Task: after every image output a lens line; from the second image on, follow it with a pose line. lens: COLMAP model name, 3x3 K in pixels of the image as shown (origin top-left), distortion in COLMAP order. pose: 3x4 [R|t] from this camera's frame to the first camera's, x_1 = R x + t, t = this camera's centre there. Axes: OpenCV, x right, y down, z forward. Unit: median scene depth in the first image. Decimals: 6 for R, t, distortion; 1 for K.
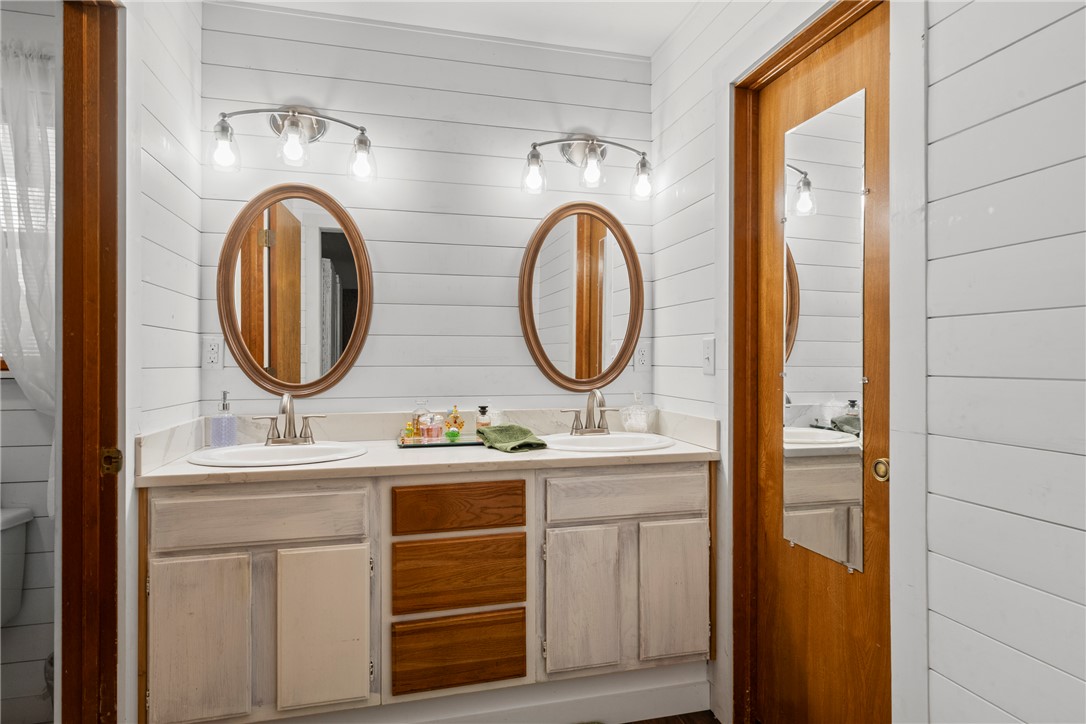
lens RADIAL K [[589.1, 0, 544.1], [0, 589.1, 359.9], [0, 0, 1]] dist [0.007043, -0.001994]
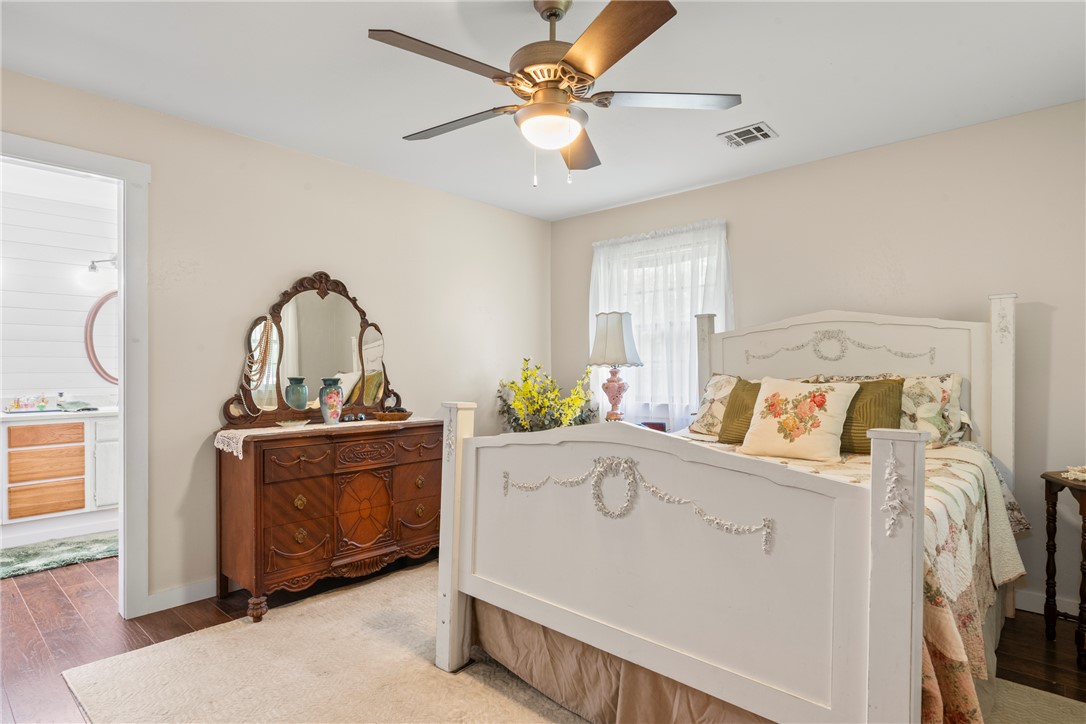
lens RADIAL K [[589.1, 0, 539.9], [0, 589.1, 371.8], [0, 0, 1]] dist [0.007043, -0.001994]
pose [[0.843449, -0.005997, 0.537175, 0.226395], [0.004537, 0.999982, 0.004040, 0.008049], [-0.537190, -0.000970, 0.843461, -1.863890]]
